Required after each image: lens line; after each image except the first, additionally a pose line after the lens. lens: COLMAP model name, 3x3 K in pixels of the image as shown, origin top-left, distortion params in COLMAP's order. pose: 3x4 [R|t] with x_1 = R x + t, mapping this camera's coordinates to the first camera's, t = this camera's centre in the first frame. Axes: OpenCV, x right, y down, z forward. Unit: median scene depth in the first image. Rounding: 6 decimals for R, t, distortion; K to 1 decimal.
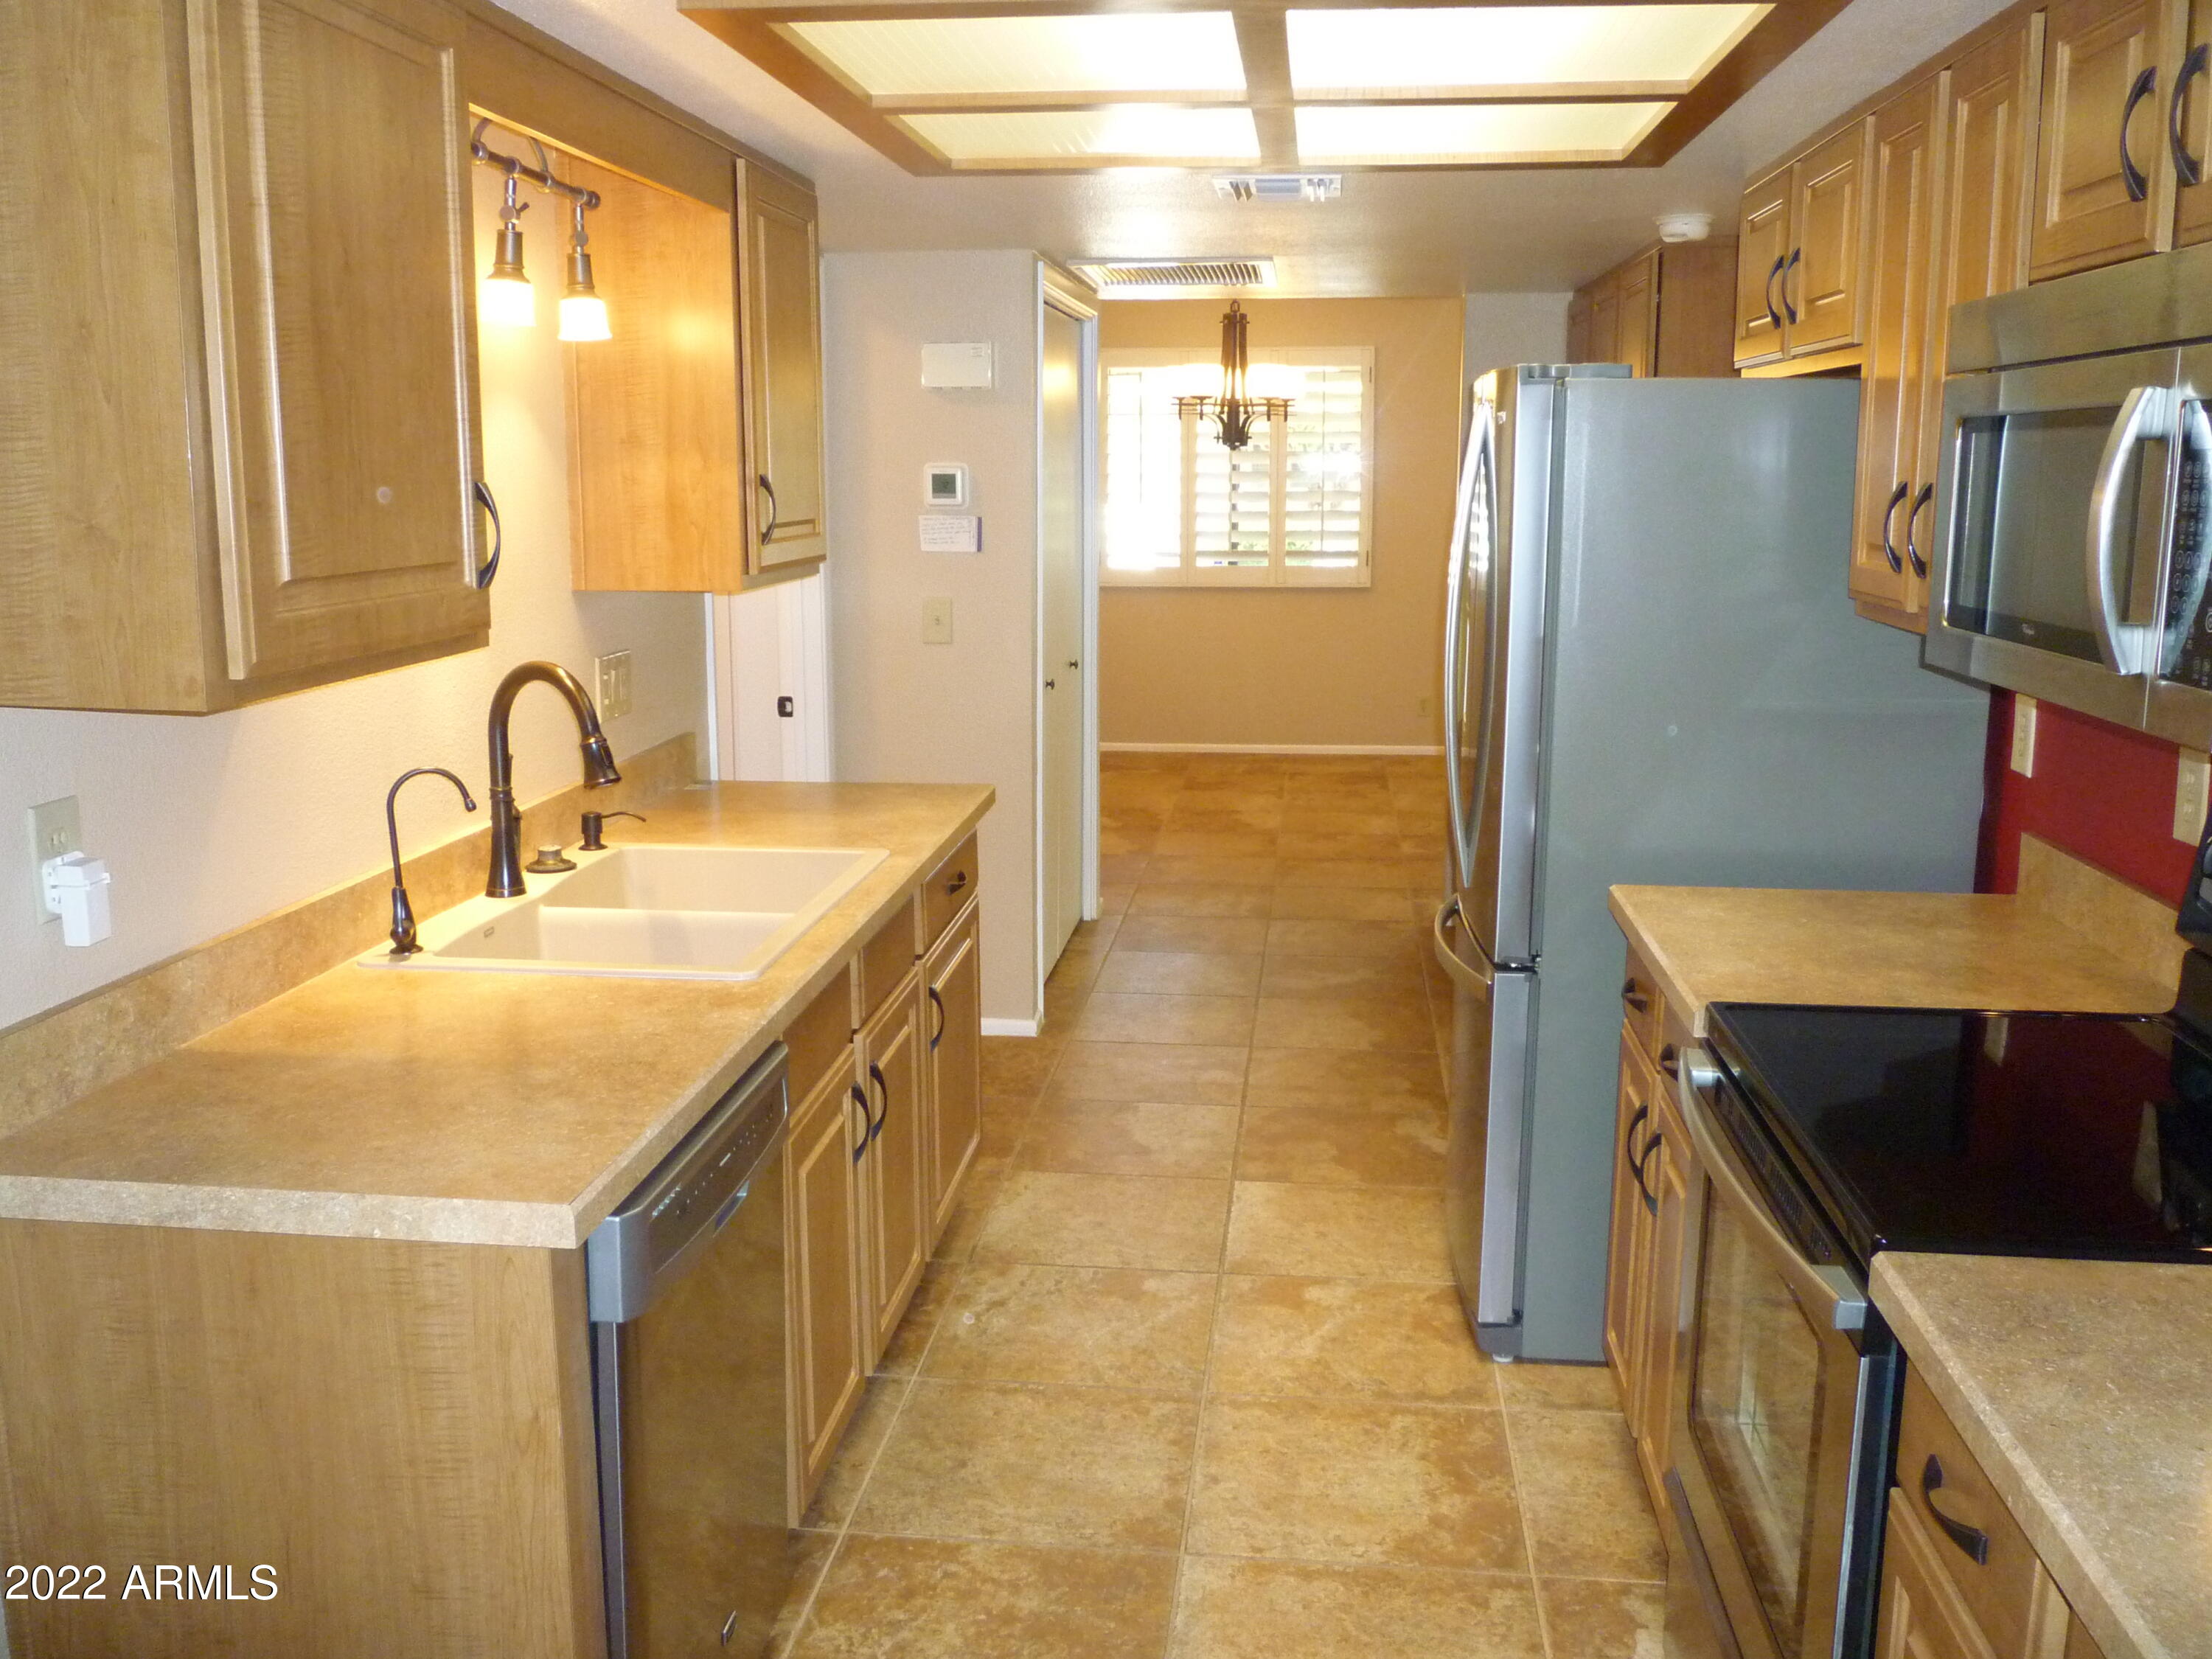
lens RADIAL K [[1931.0, 0, 1094.1], [0, 1931.0, 816.9], [0, 0, 1]] dist [-0.058139, 0.047624]
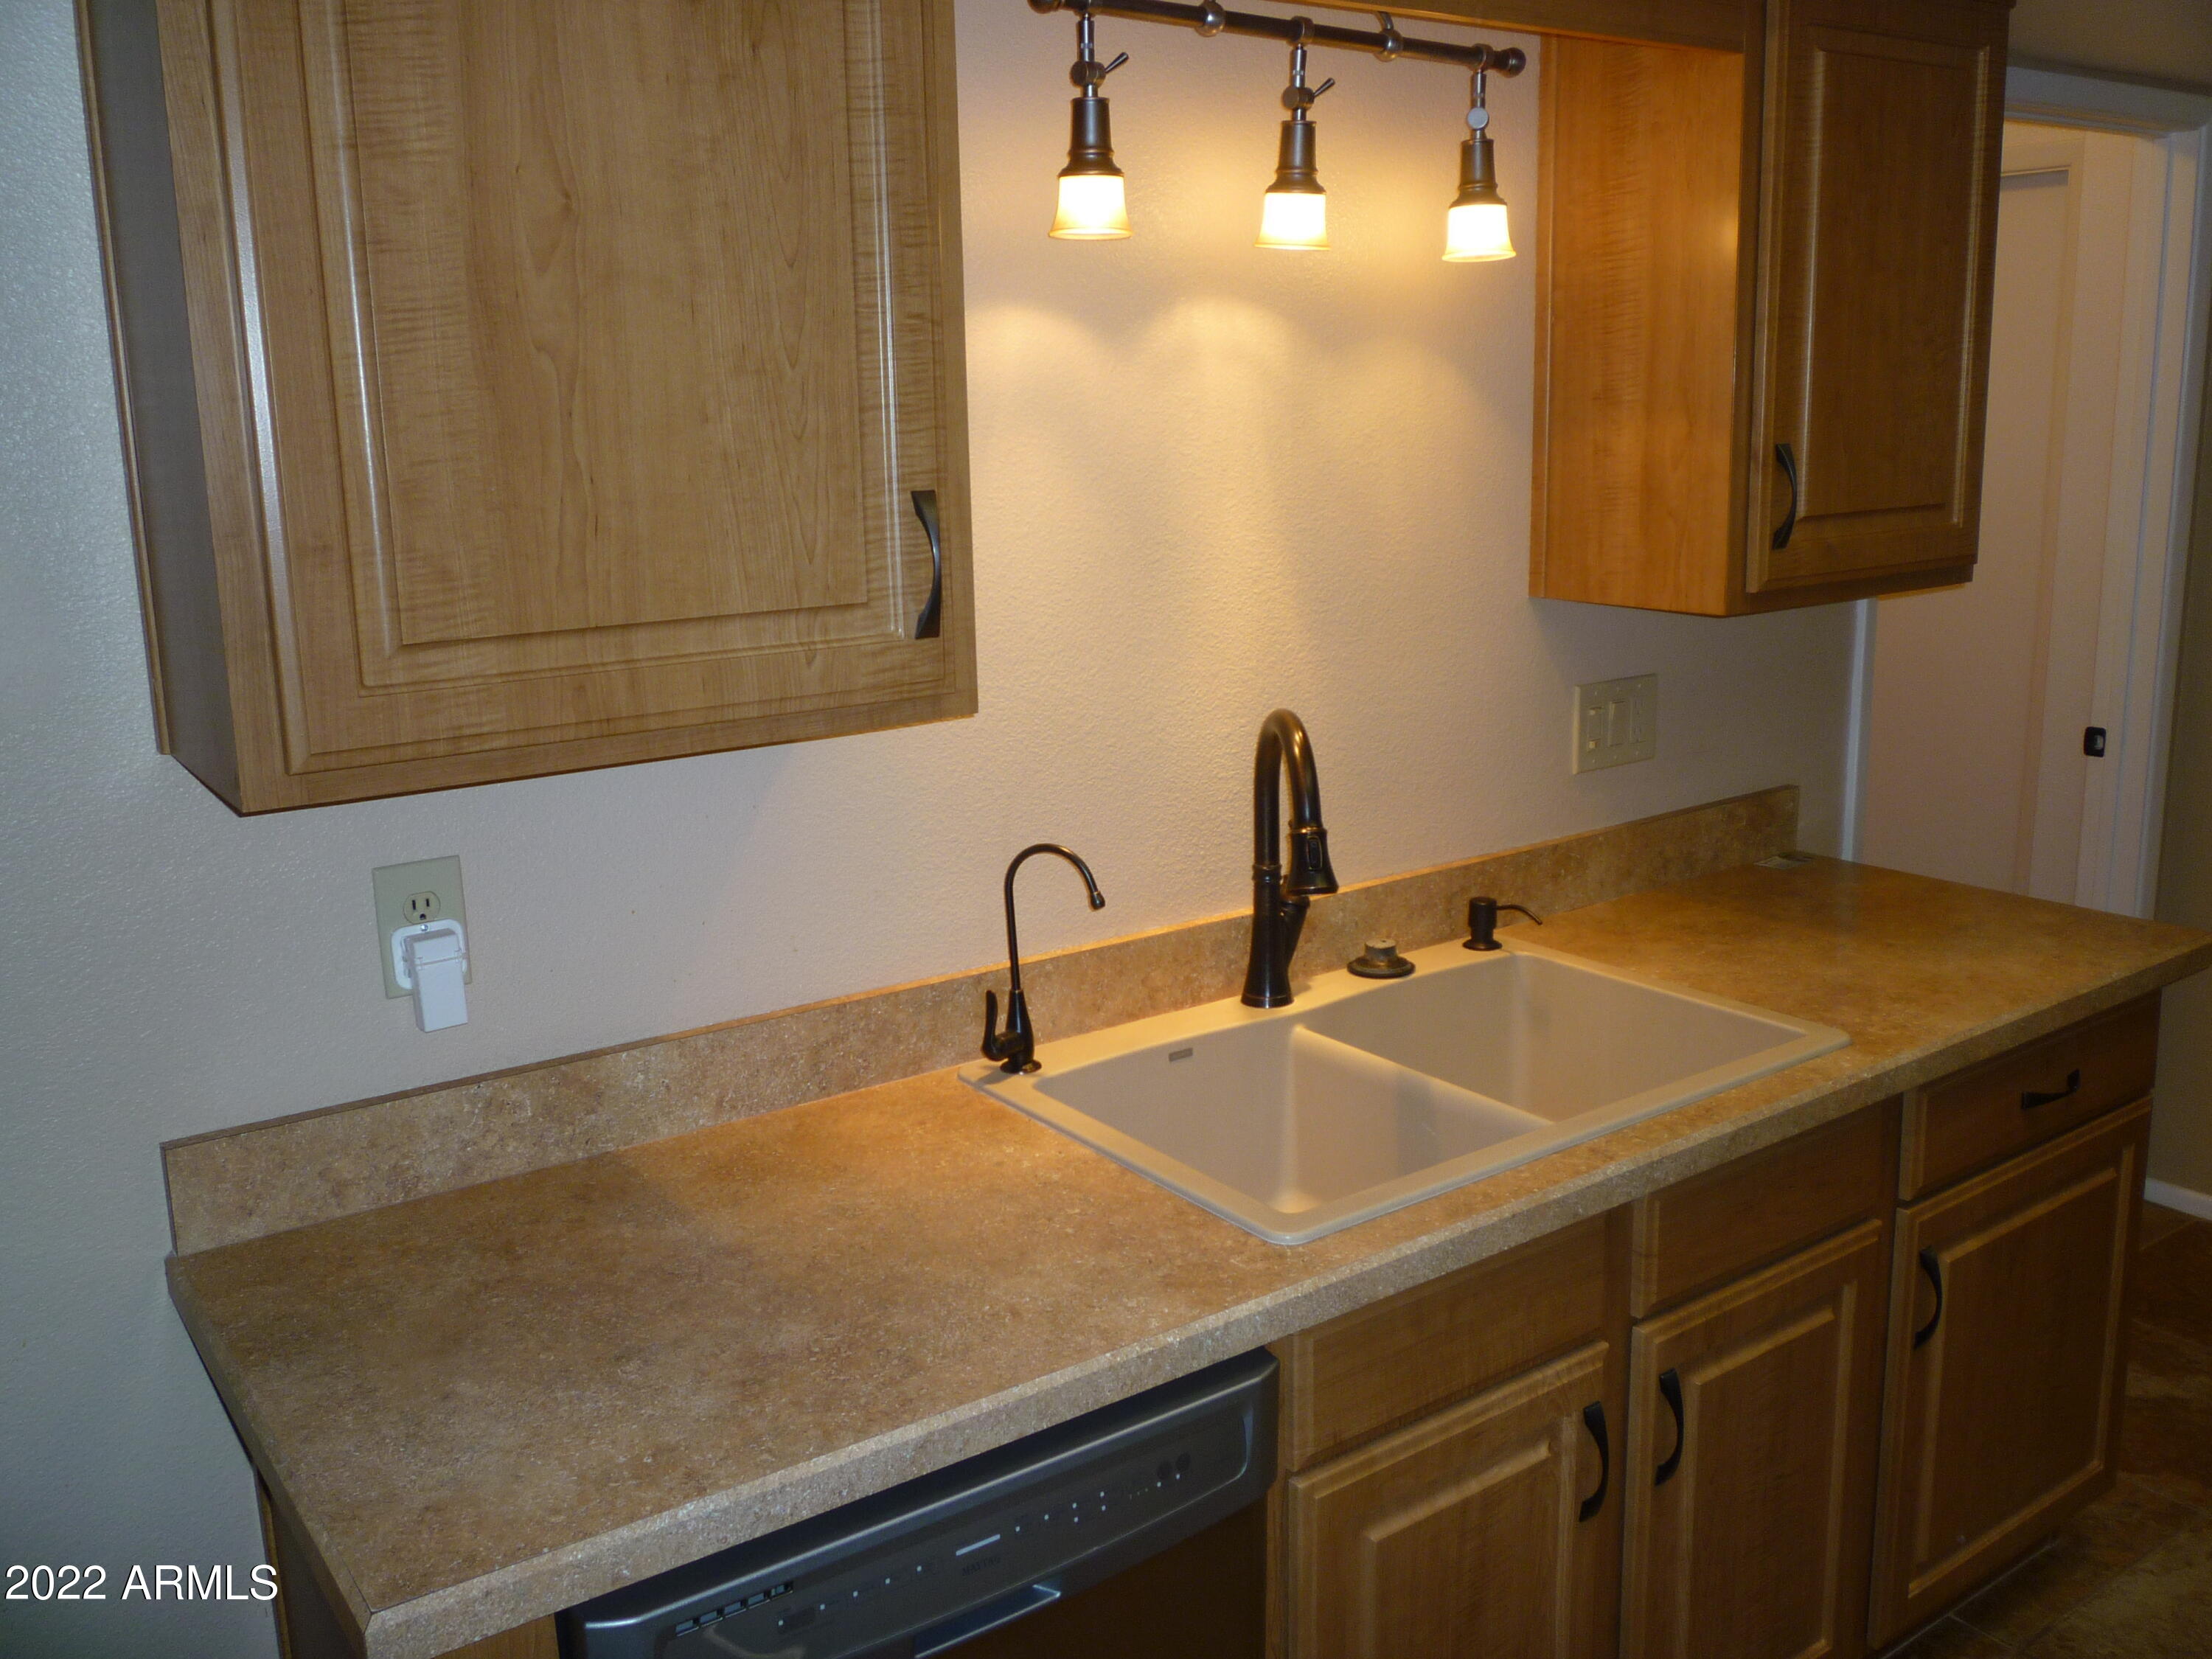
lens RADIAL K [[1931.0, 0, 1093.0], [0, 1931.0, 817.3], [0, 0, 1]] dist [-0.058139, 0.047624]
pose [[0.662888, 0.146553, -0.734236, 0.253847], [-0.110141, 0.989075, 0.097981, -0.124381], [0.740573, 0.015918, 0.671787, 0.528191]]
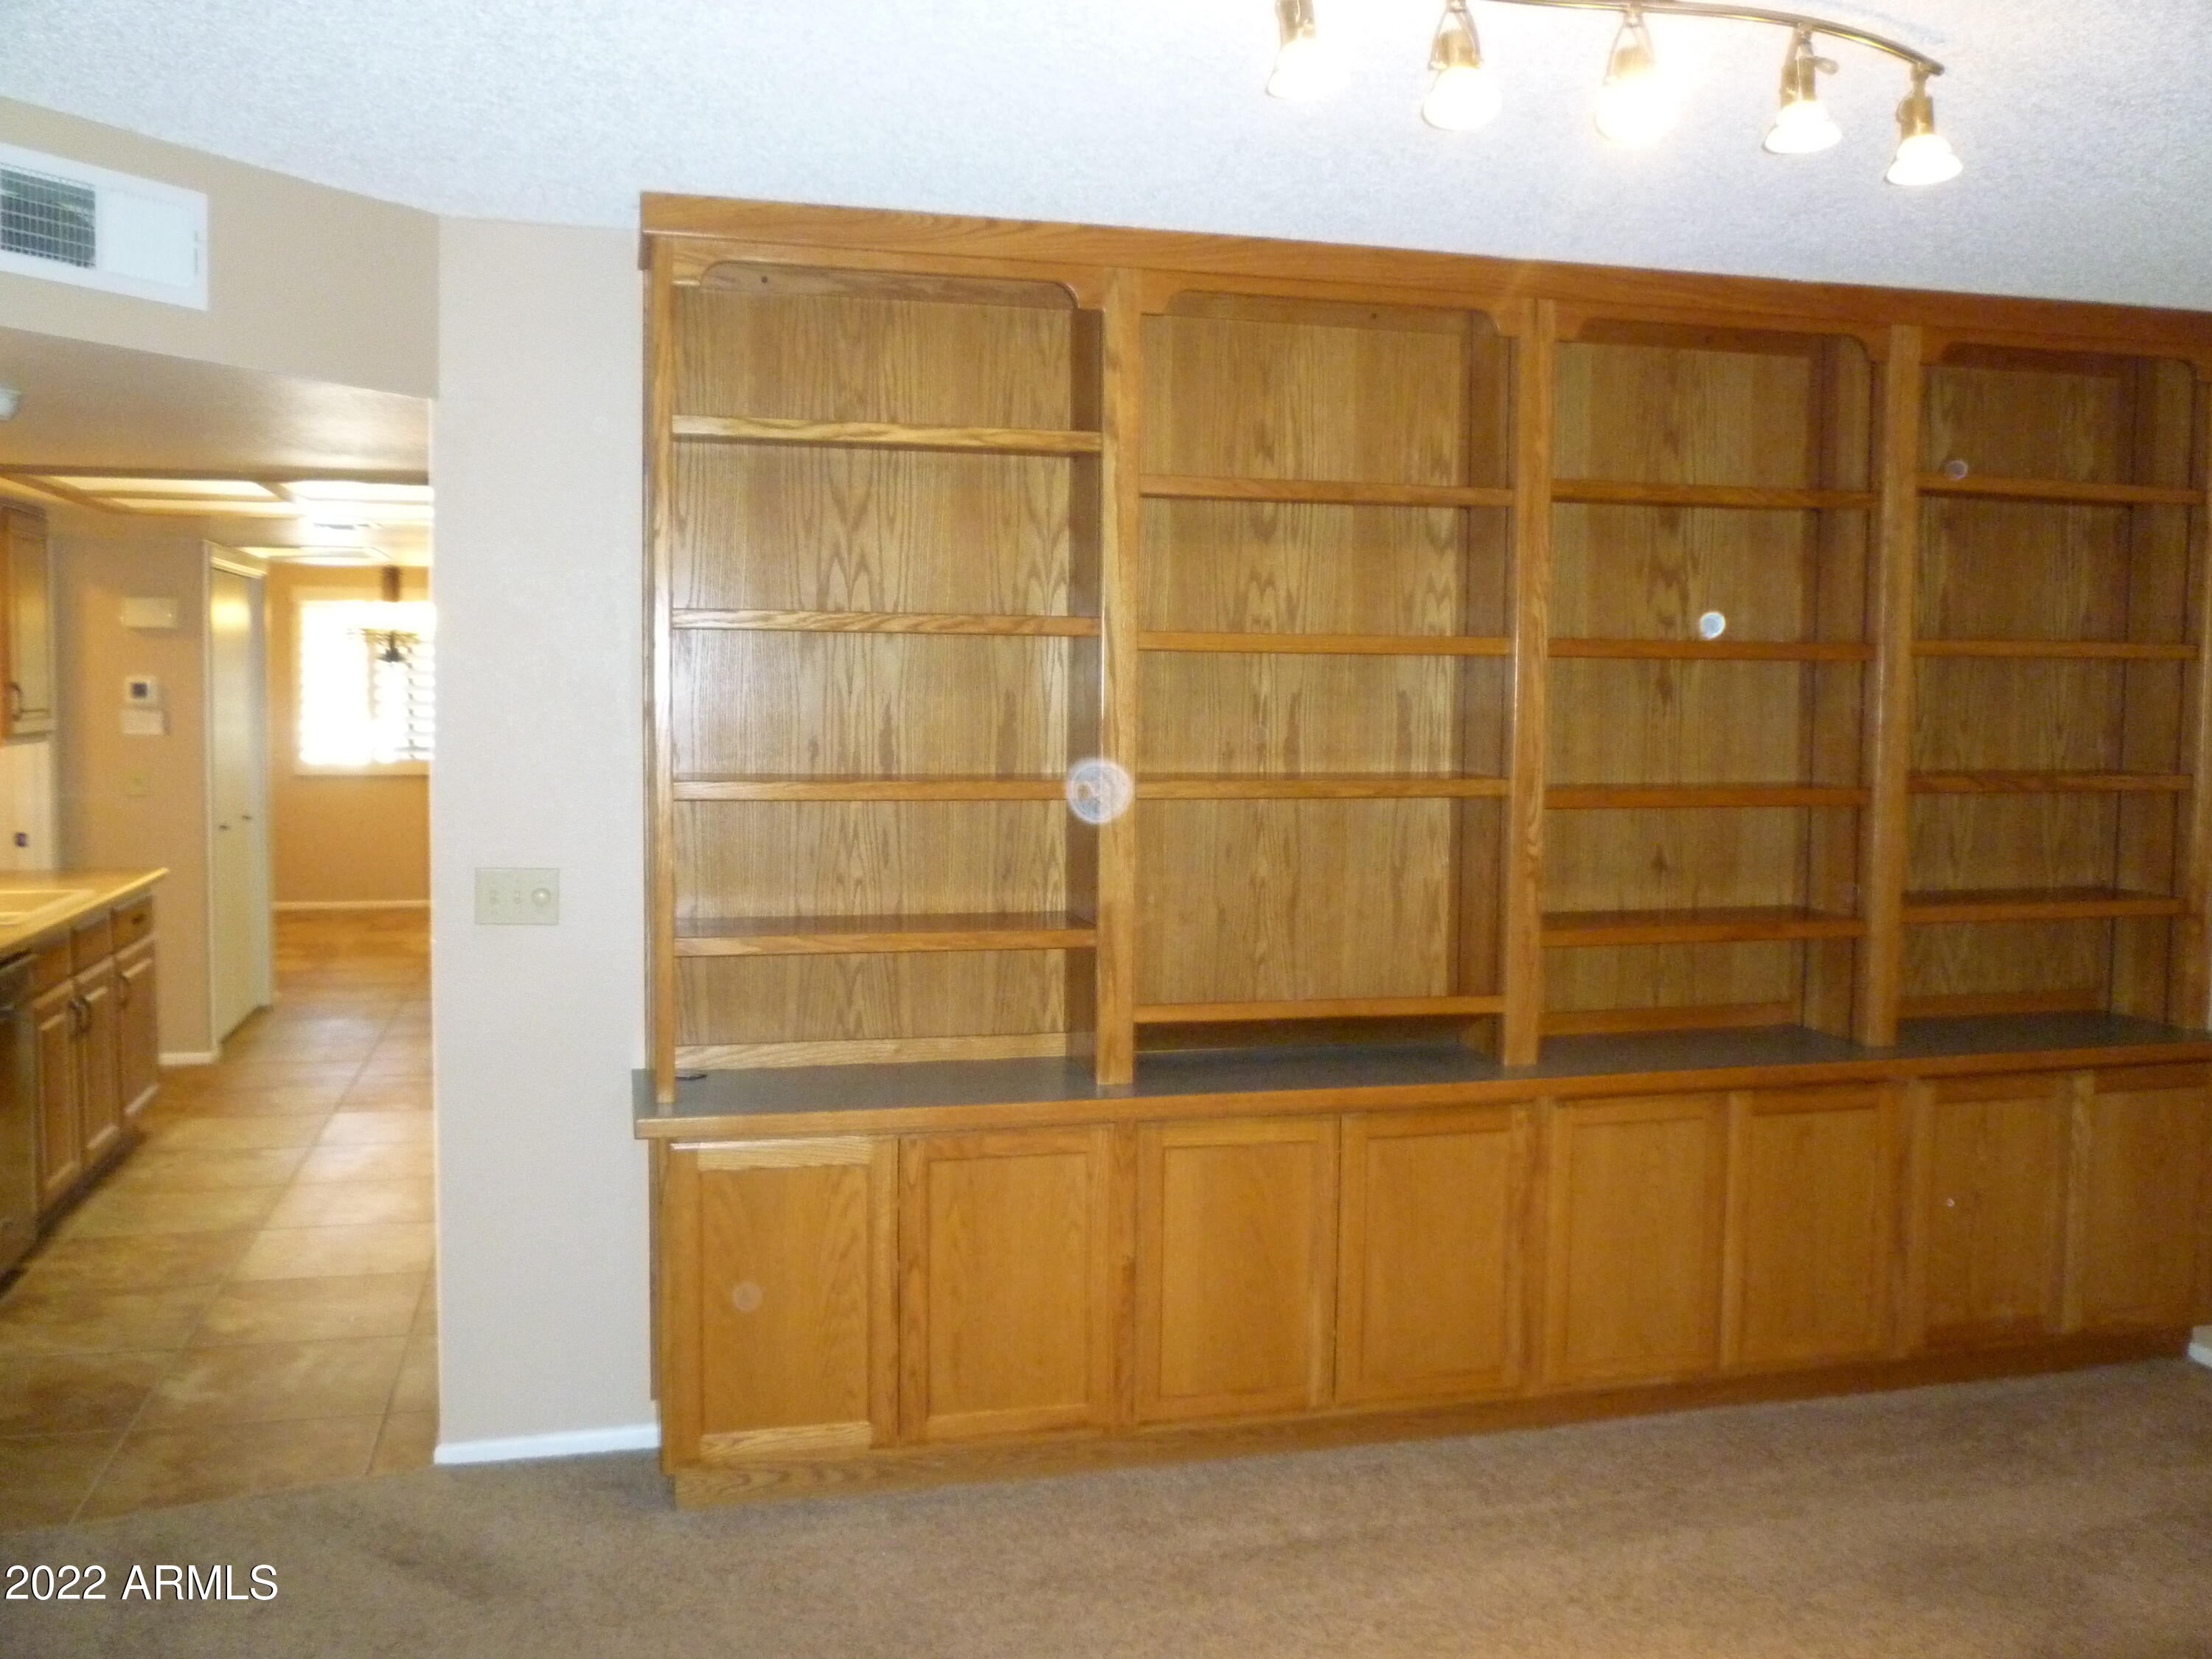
lens RADIAL K [[1931.0, 0, 1115.0], [0, 1931.0, 830.7], [0, 0, 1]] dist [-0.058139, 0.047624]
pose [[0.931452, -0.013850, 0.363601, 0.184140], [0.051509, 0.994231, -0.094081, 0.242099], [-0.360200, 0.106360, 0.926792, -1.341548]]
